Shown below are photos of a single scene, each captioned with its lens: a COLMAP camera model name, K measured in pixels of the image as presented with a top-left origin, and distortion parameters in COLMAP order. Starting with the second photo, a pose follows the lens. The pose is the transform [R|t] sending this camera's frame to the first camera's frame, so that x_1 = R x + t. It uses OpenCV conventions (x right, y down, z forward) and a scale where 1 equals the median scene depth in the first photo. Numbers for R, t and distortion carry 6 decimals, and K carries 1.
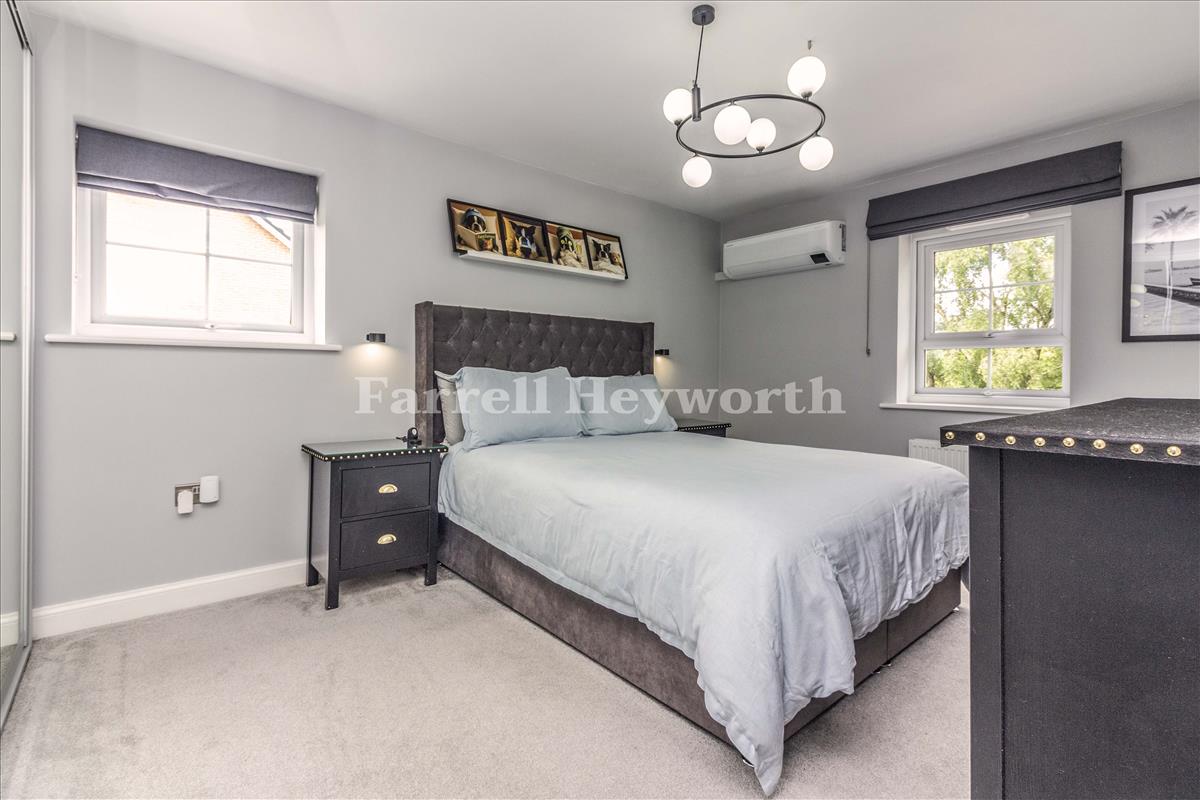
lens RADIAL K [[547.0, 0, 589.3], [0, 547.0, 375.6], [0, 0, 1]] dist [0.008426, 0.000306]
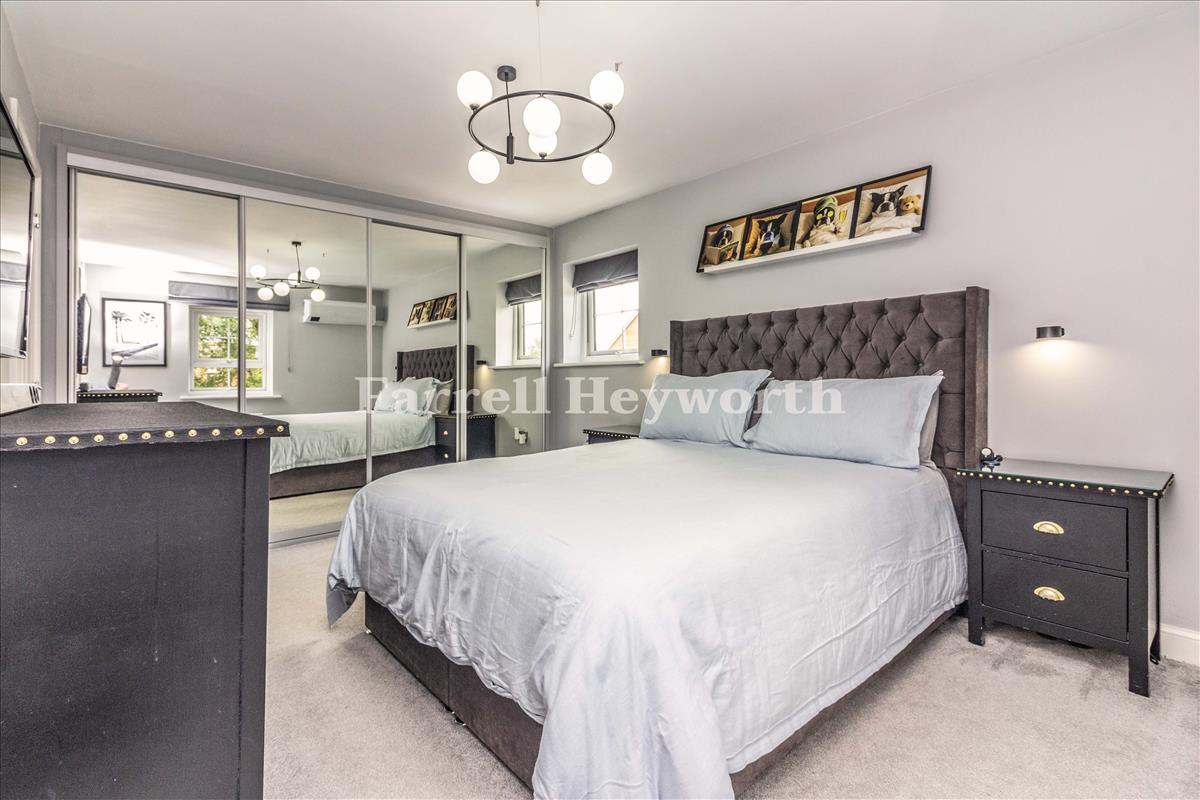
lens RADIAL K [[547.0, 0, 589.3], [0, 547.0, 375.6], [0, 0, 1]] dist [0.008426, 0.000306]
pose [[0.019694, -0.017155, -0.999659, 0.804200], [0.000859, 0.999853, -0.017141, 0.009118], [0.999806, -0.000521, 0.019706, 0.669839]]
